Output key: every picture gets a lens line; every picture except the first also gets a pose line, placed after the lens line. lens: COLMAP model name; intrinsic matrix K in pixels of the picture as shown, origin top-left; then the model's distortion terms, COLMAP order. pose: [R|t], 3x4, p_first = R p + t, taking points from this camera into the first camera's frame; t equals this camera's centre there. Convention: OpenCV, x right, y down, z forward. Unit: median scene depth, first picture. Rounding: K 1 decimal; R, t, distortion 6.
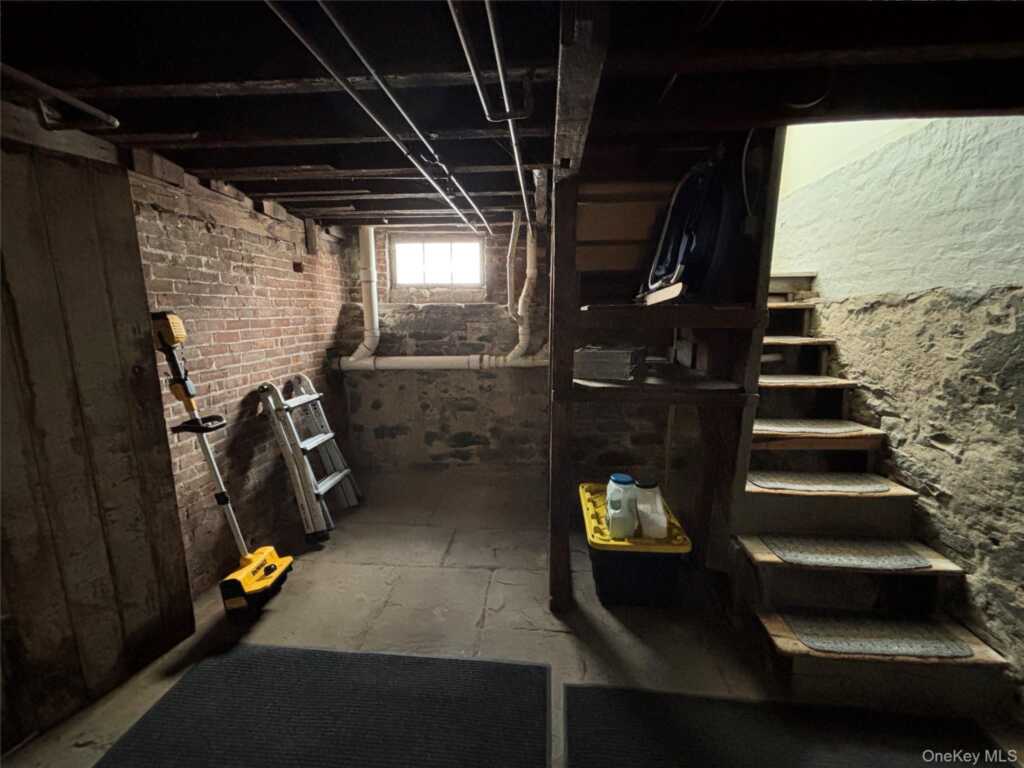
lens RADIAL K [[409.8, 0, 511.0], [0, 409.8, 384.6], [0, 0, 1]] dist [-0.004506, 0.001512]
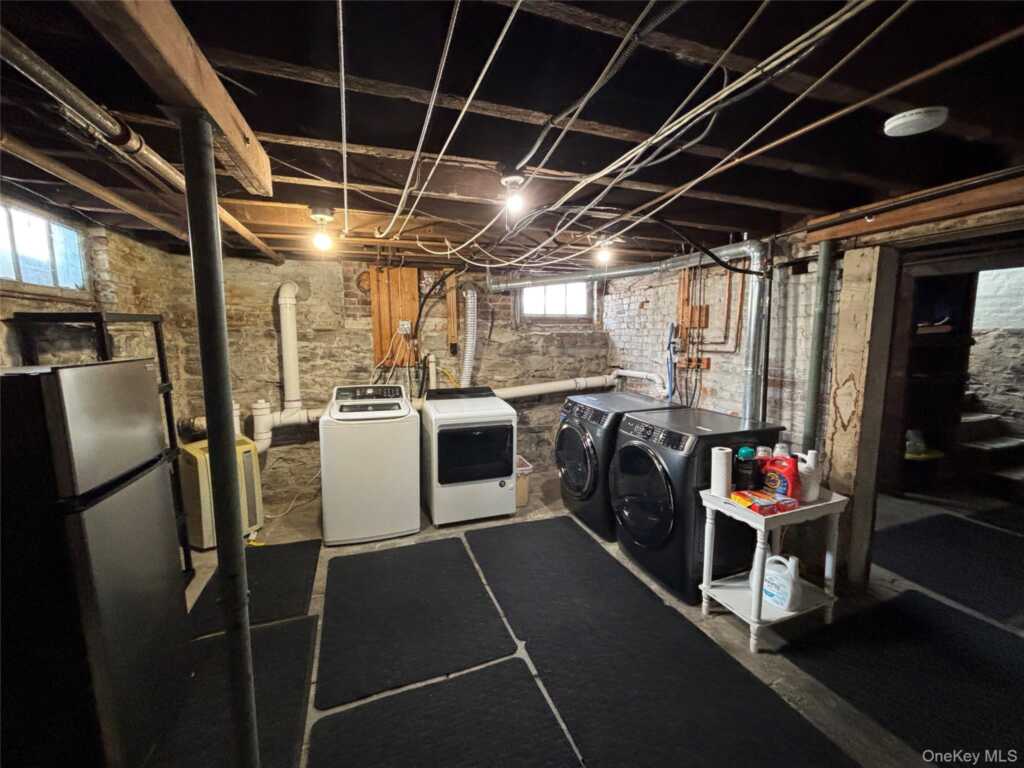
lens RADIAL K [[409.8, 0, 517.3], [0, 409.8, 382.7], [0, 0, 1]] dist [-0.004506, 0.001512]
pose [[0.907303, -0.047433, 0.417794, -1.720387], [0.067912, 0.997102, -0.034278, -0.019218], [-0.414958, 0.059474, 0.907895, 0.011353]]
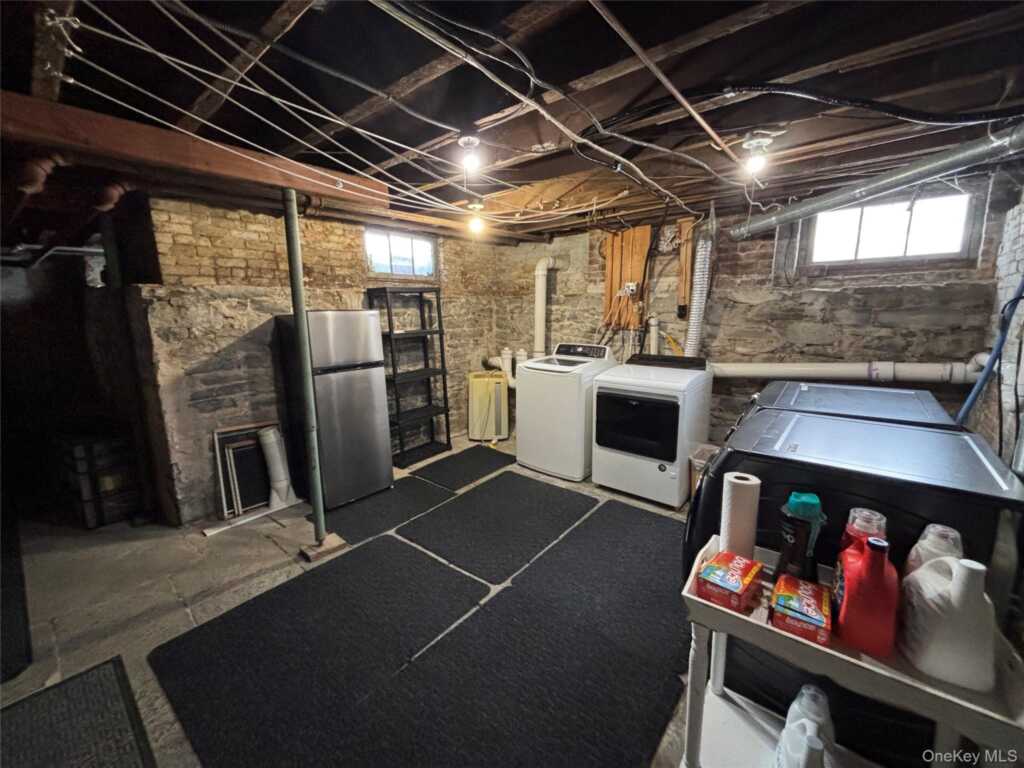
lens RADIAL K [[409.8, 0, 517.7], [0, 409.8, 389.7], [0, 0, 1]] dist [-0.004506, 0.001512]
pose [[0.821709, 0.101196, -0.560851, 7.480116], [-0.084278, 0.994866, 0.056031, 0.339595], [0.563641, 0.001226, 0.826019, 0.763441]]
